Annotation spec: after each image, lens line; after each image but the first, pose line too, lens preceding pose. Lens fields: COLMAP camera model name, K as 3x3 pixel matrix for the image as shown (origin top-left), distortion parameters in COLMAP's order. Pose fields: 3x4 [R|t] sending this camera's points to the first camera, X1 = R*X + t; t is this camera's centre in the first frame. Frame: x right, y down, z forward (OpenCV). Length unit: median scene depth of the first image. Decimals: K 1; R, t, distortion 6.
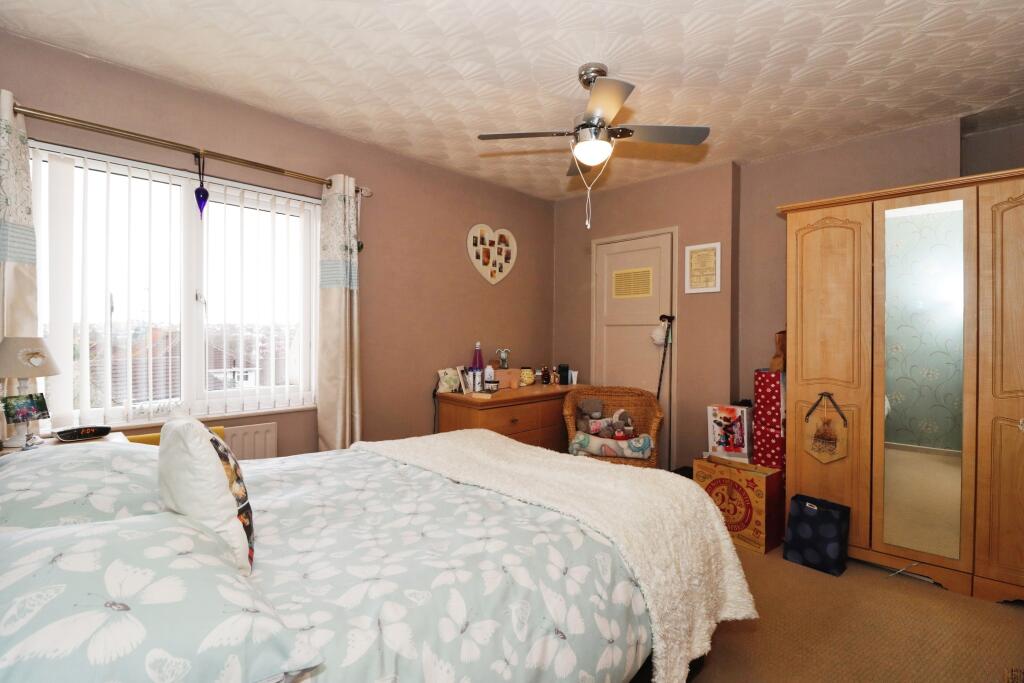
lens RADIAL K [[477.4, 0, 517.7], [0, 477.4, 341.1], [0, 0, 1]] dist [-0.004467, 0.000017]
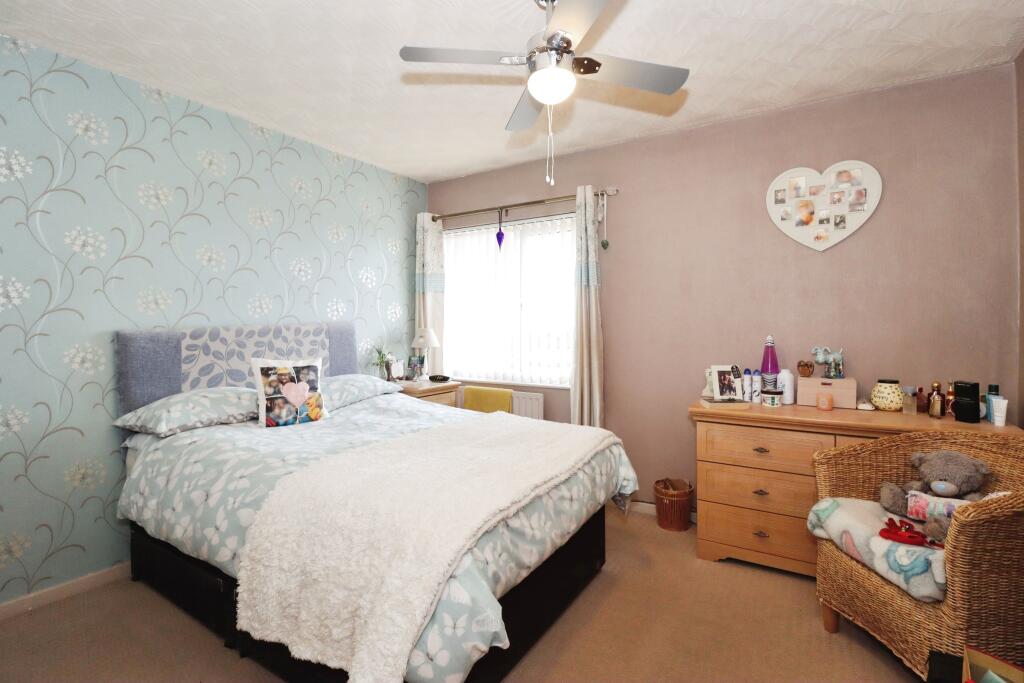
lens RADIAL K [[477.4, 0, 517.6], [0, 477.4, 331.5], [0, 0, 1]] dist [-0.004467, 0.000017]
pose [[0.214781, -0.002646, -0.976659, 0.702006], [-0.013463, 0.999893, -0.005670, 0.006477], [0.976569, 0.014367, 0.214722, 0.605029]]
